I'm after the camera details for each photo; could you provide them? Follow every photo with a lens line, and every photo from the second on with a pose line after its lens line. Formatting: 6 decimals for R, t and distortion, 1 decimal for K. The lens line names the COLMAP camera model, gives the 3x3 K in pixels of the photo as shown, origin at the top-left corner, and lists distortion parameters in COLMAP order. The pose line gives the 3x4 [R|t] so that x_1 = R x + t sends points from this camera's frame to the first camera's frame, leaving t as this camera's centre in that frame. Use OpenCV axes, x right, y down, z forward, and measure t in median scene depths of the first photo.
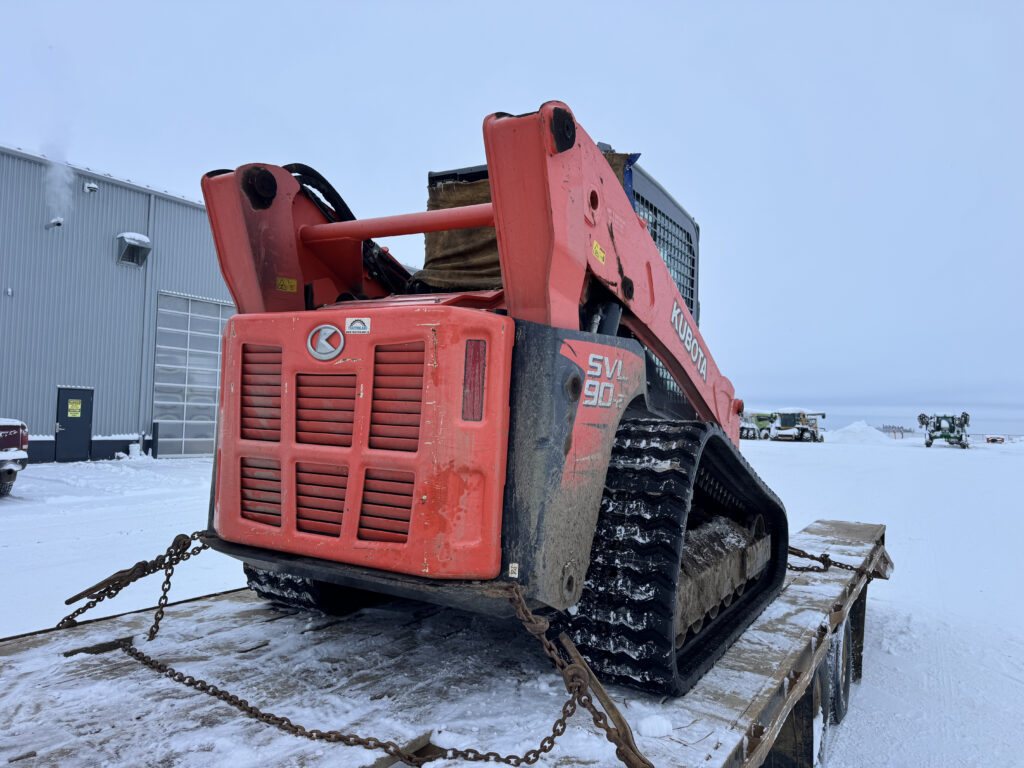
lens RADIAL K [[727.2, 0, 507.3], [0, 727.2, 384.7], [0, 0, 1]] dist [0.039482, -0.045032]
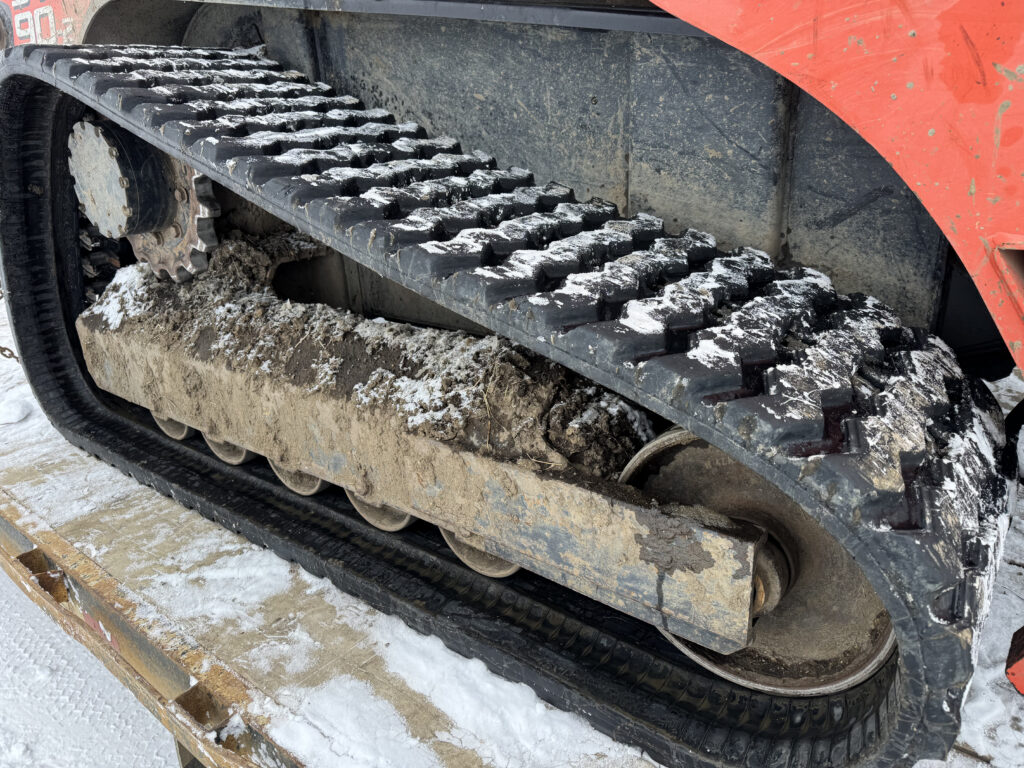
lens RADIAL K [[715.8, 0, 512.0], [0, 715.8, 384.0], [0, 0, 1]] dist [0.096384, -0.107253]
pose [[-0.134015, 0.345133, -0.928937, 0.820812], [0.091150, 0.937712, 0.335243, 0.137144], [0.986778, -0.039745, -0.157126, 1.482355]]
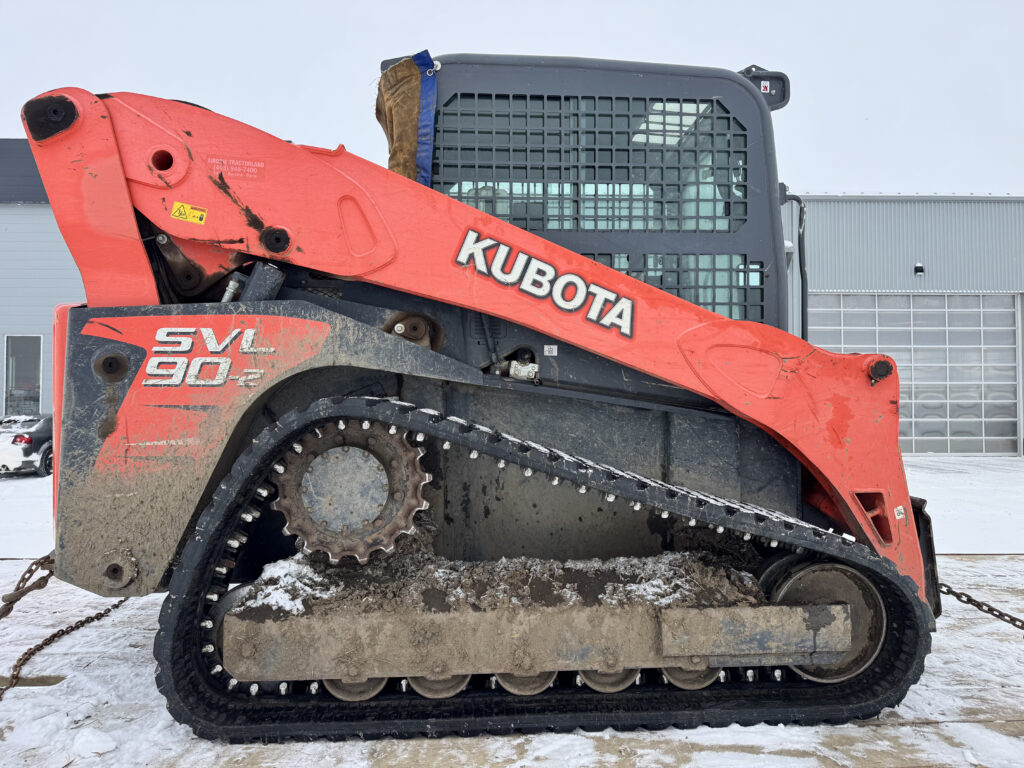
lens RADIAL K [[727.2, 0, 507.3], [0, 727.2, 384.7], [0, 0, 1]] dist [0.039482, -0.045032]
pose [[0.569389, -0.043066, -0.820939, 1.014642], [0.051270, 0.998543, -0.016823, 0.060099], [0.820468, -0.032510, 0.570768, 0.755979]]
